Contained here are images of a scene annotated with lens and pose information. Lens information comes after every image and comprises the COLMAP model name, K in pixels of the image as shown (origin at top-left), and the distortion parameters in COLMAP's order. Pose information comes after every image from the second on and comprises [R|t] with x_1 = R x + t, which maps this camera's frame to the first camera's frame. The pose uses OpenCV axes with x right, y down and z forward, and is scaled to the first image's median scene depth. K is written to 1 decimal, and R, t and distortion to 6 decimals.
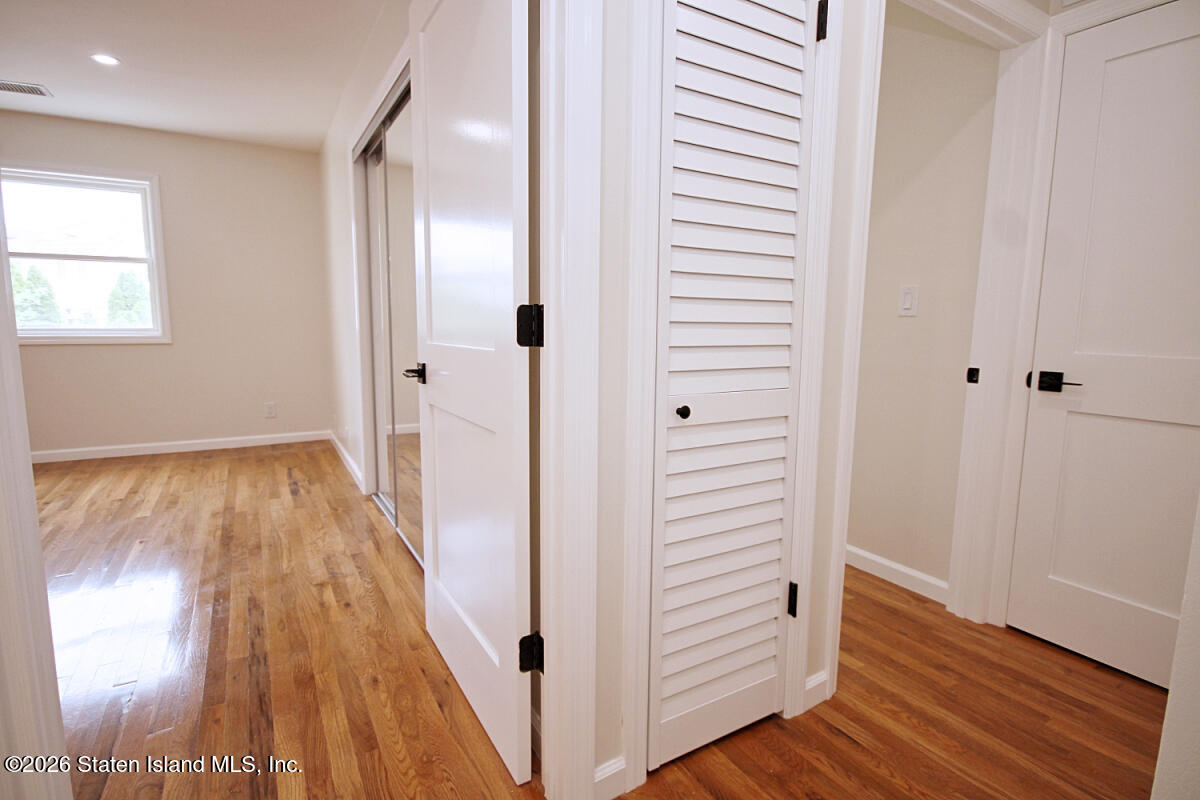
lens RADIAL K [[584.0, 0, 601.3], [0, 584.0, 399.6], [0, 0, 1]] dist [0.007030, -0.005957]
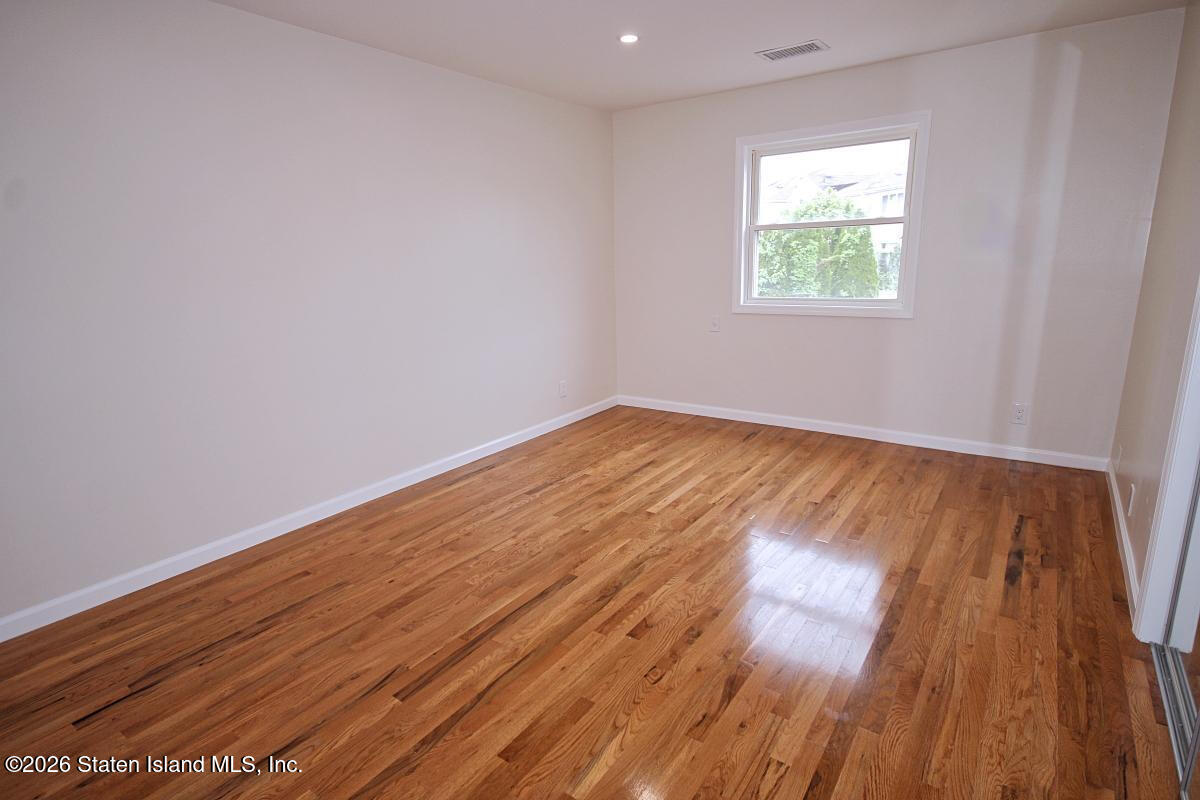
lens RADIAL K [[610.4, 0, 601.9], [0, 610.4, 401.7], [0, 0, 1]] dist [0.003408, -0.000498]
pose [[0.395710, 0.192282, -0.898021, -0.134493], [-0.085324, 0.981304, 0.172516, -0.122343], [0.914403, 0.008357, 0.404718, 0.317651]]
